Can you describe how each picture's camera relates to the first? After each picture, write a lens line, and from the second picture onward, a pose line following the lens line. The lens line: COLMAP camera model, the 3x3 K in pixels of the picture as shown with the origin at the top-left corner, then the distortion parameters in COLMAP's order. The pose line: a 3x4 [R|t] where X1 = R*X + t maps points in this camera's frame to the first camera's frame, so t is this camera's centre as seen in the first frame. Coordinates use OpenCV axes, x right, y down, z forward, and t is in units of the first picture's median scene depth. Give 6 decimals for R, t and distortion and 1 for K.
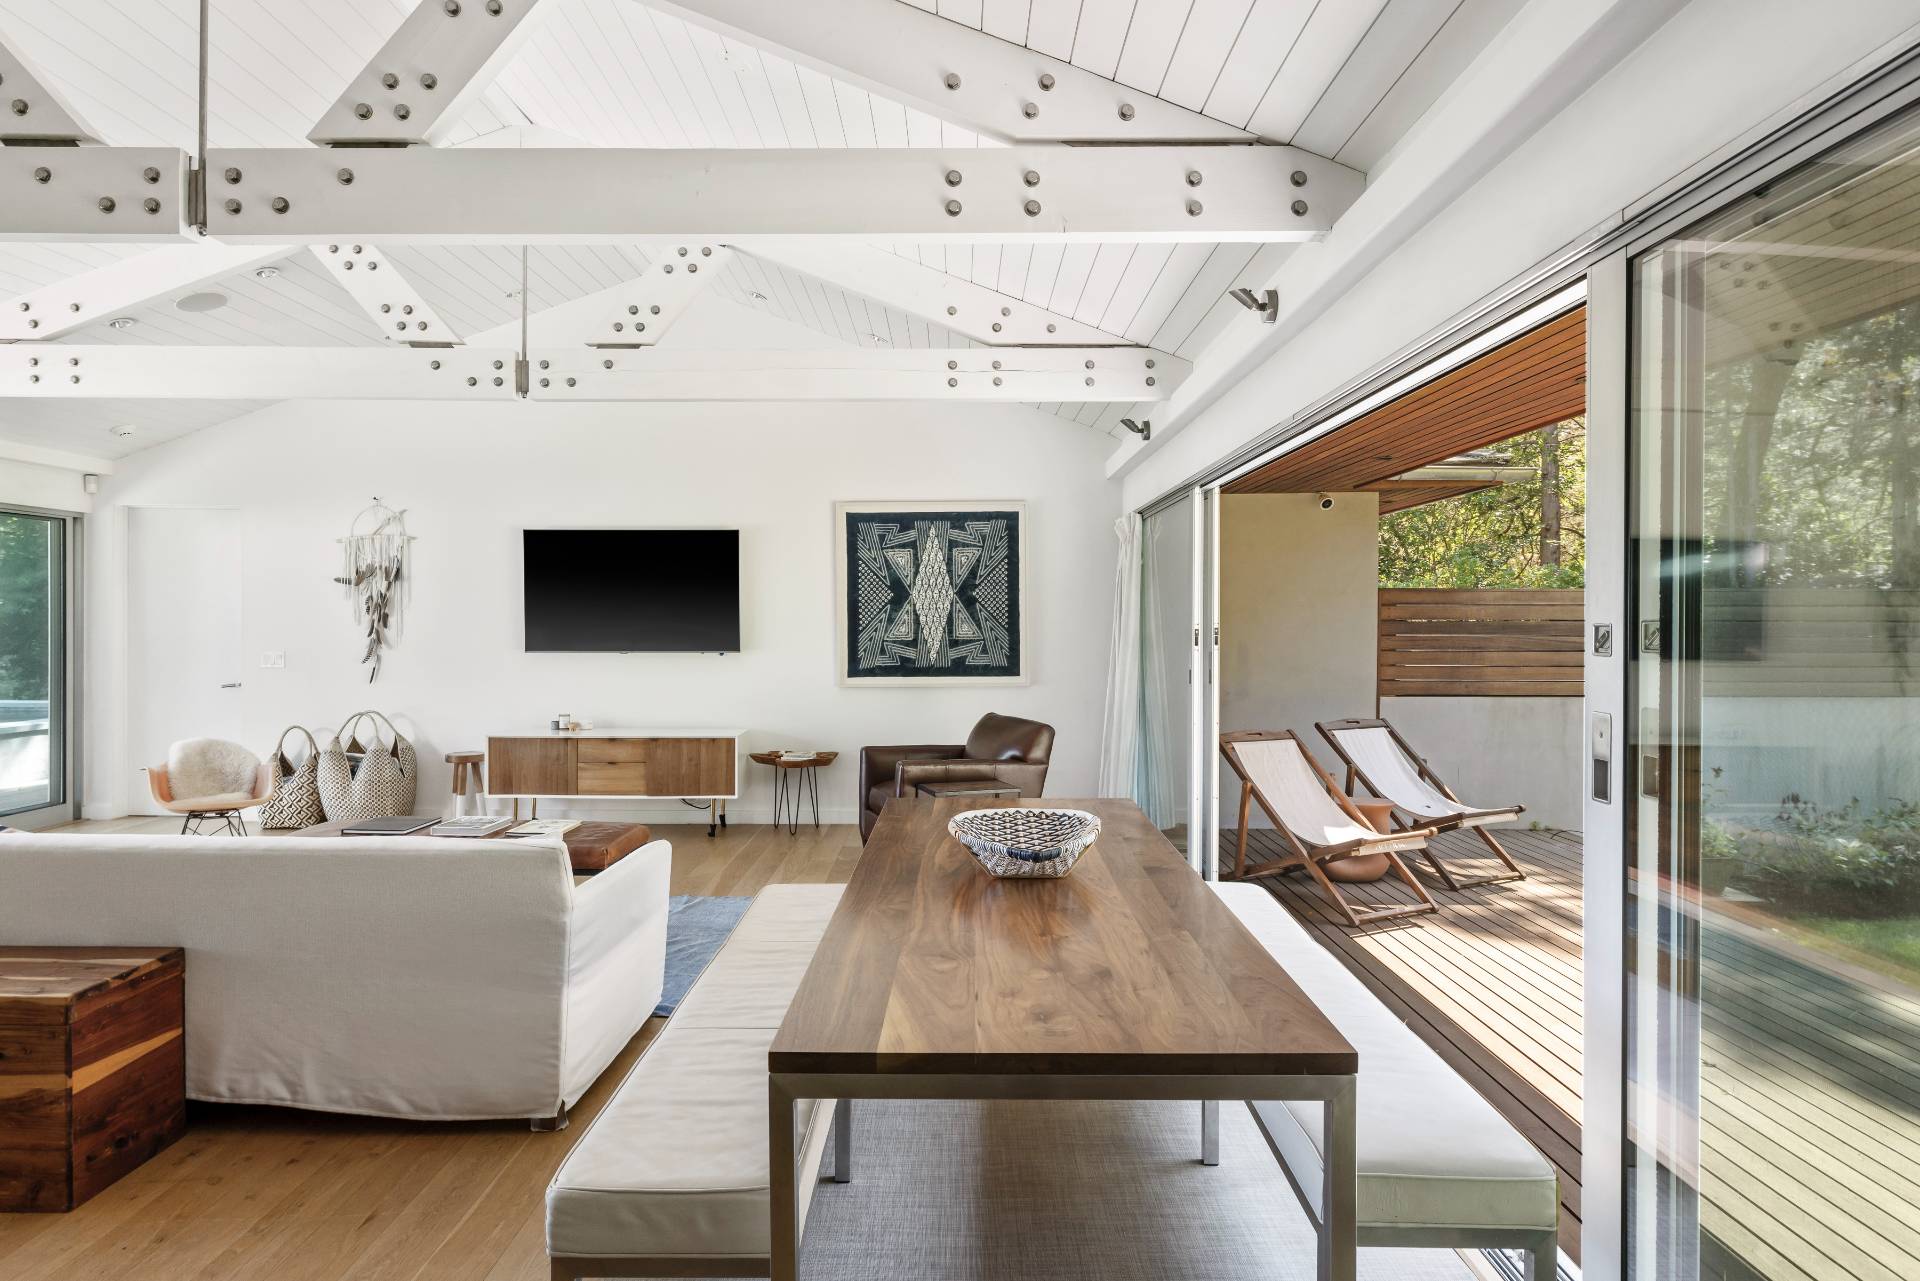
lens RADIAL K [[1087.6, 0, 952.5], [0, 1087.6, 629.0], [0, 0, 1]] dist [0.001944, -0.000369]
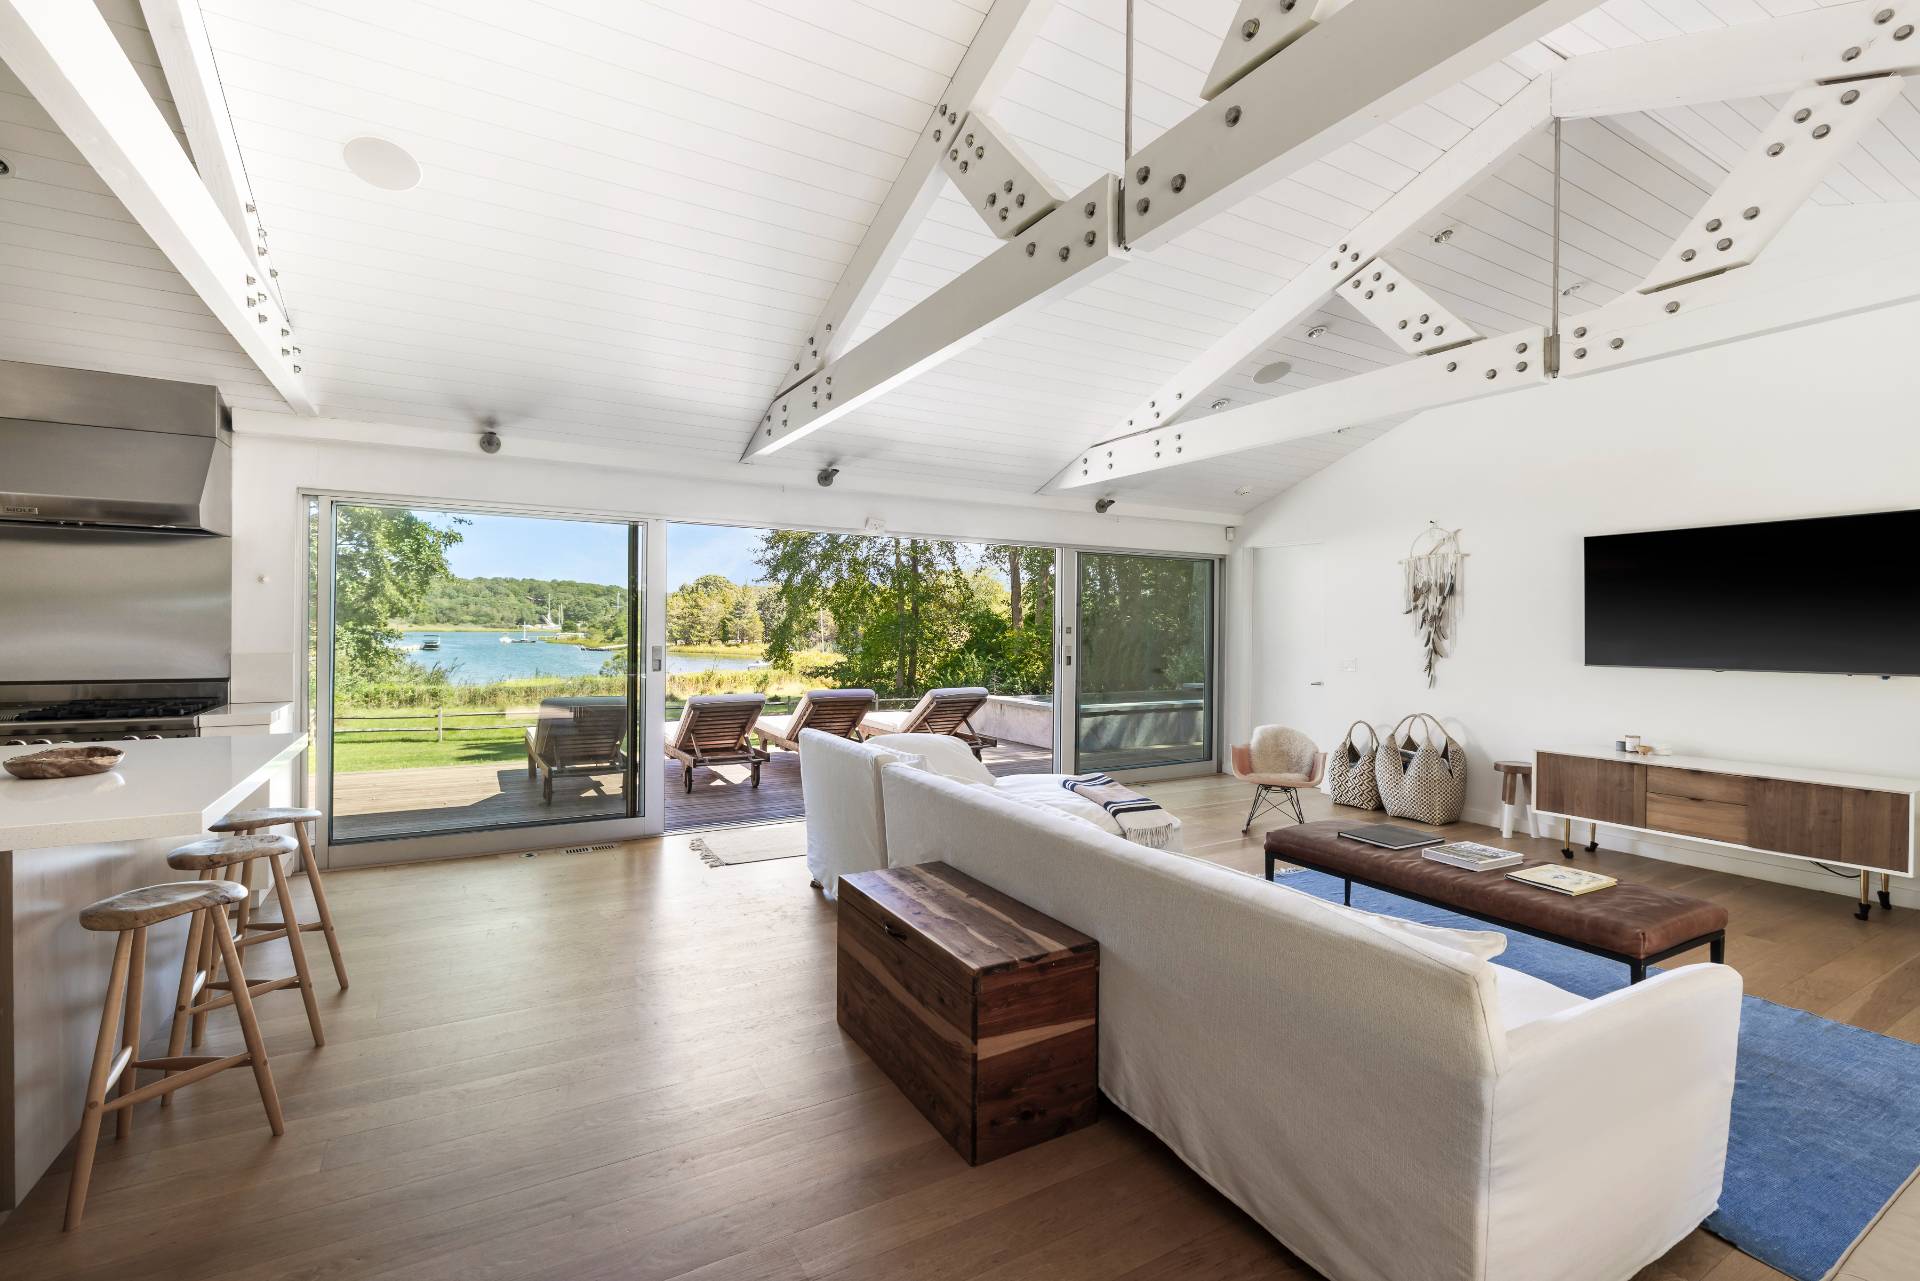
lens RADIAL K [[846.9, 0, 944.4], [0, 846.9, 637.1], [0, 0, 1]] dist [-0.004000, 0.000941]
pose [[0.491612, 0.007641, -0.870781, -0.039327], [-0.011473, 0.999932, 0.002297, 0.001375], [0.870739, 0.008862, 0.491666, 0.236284]]
